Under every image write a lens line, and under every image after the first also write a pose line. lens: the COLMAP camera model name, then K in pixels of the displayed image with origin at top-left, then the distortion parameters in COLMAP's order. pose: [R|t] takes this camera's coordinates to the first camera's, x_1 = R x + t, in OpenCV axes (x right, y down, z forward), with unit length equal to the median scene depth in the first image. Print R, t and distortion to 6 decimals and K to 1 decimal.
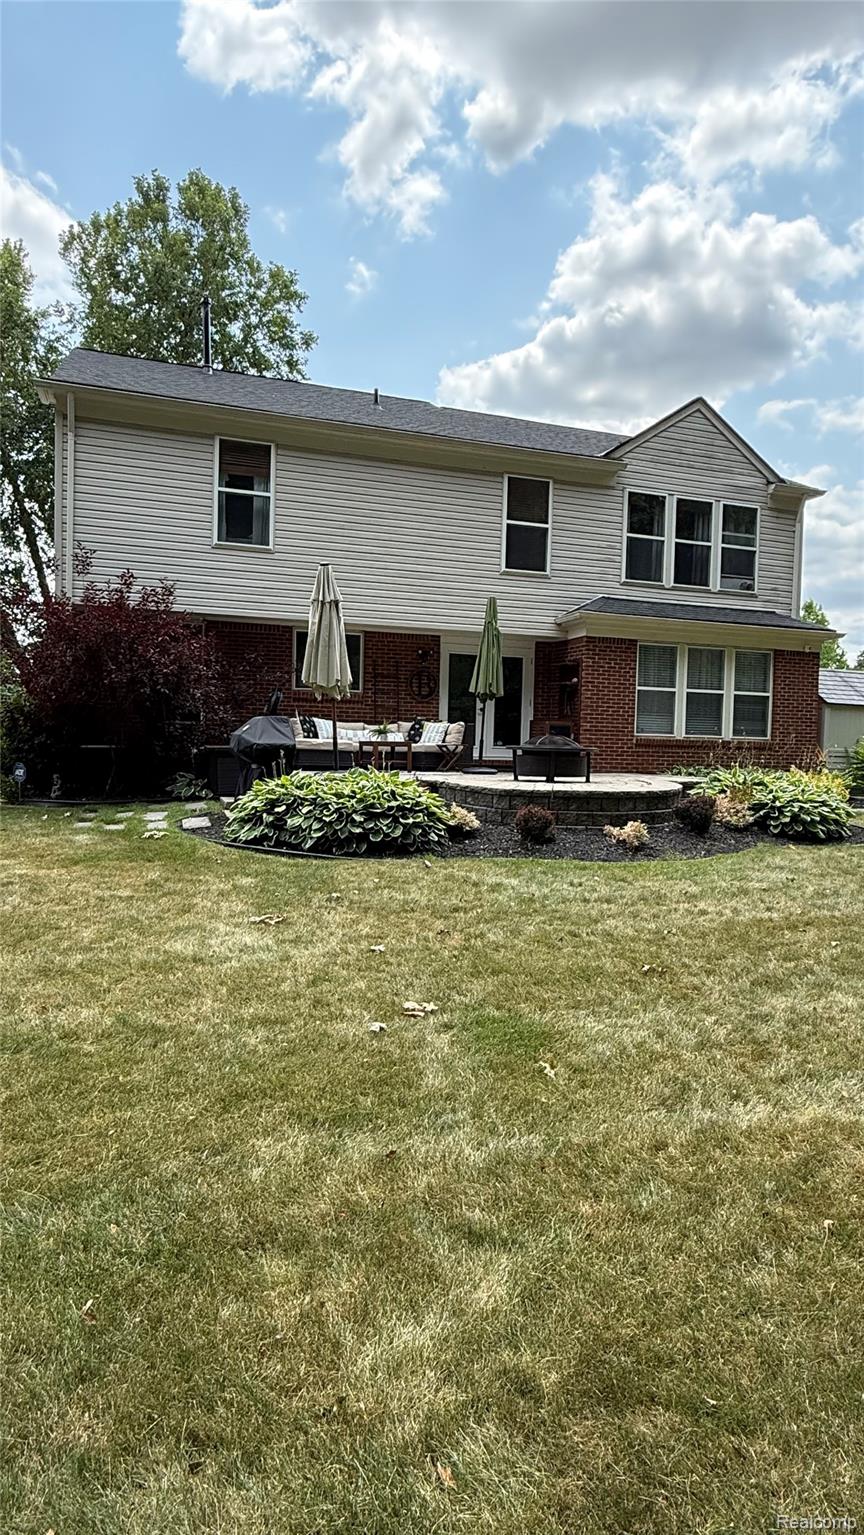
lens RADIAL K [[880.0, 0, 431.8], [0, 880.0, 769.7], [0, 0, 1]] dist [-0.001898, -0.000190]
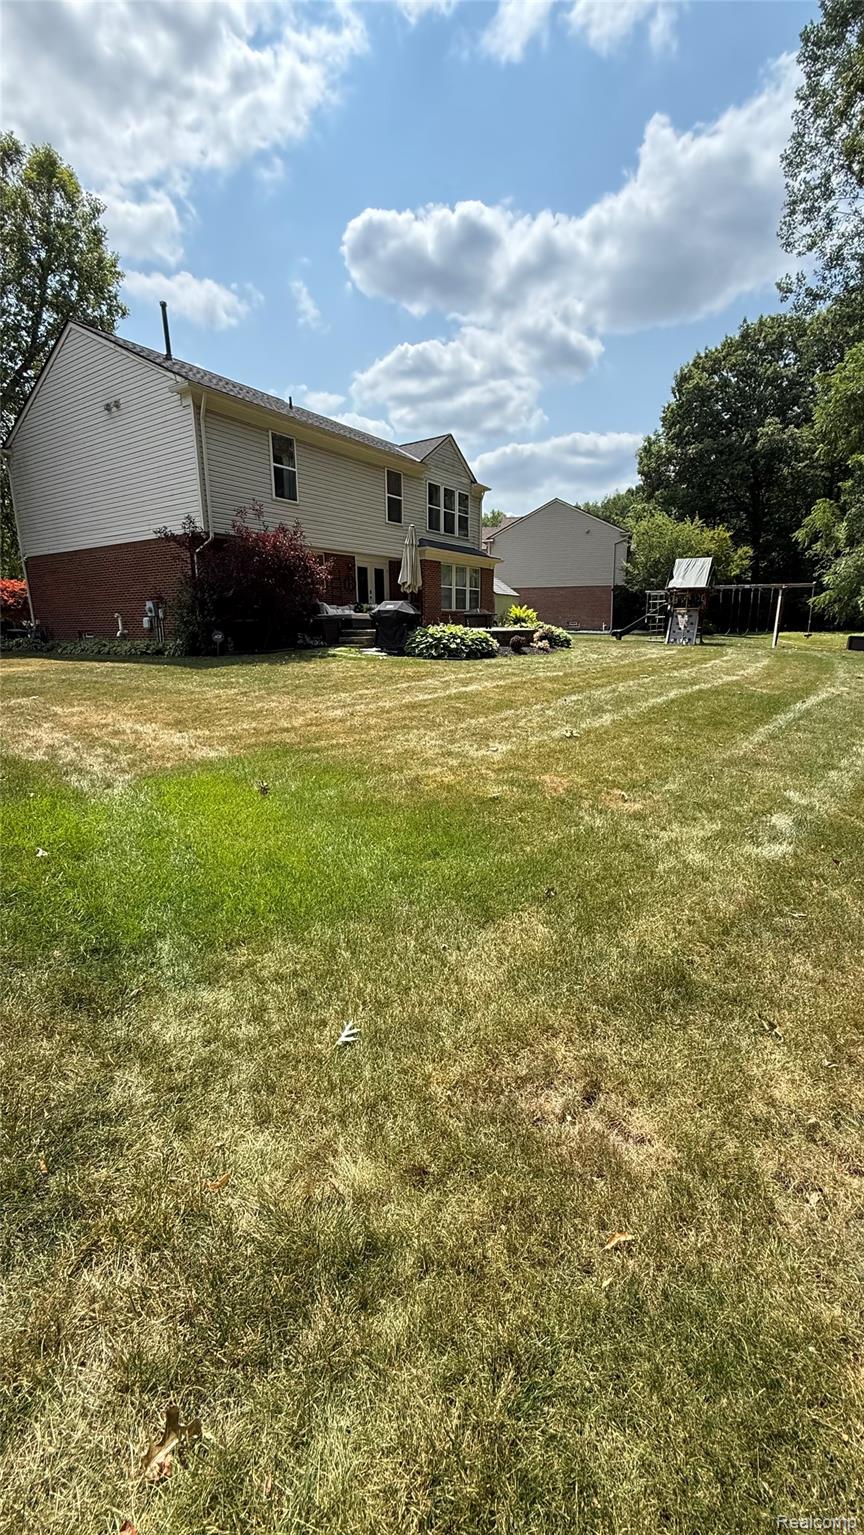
lens RADIAL K [[614.4, 0, 431.0], [0, 614.4, 767.7], [0, 0, 1]] dist [0.002996, -0.000291]
pose [[0.803854, -0.163381, 0.571949, -0.651324], [0.044767, 0.975429, 0.215719, 0.009667], [-0.593140, -0.147802, 0.791416, -0.181320]]
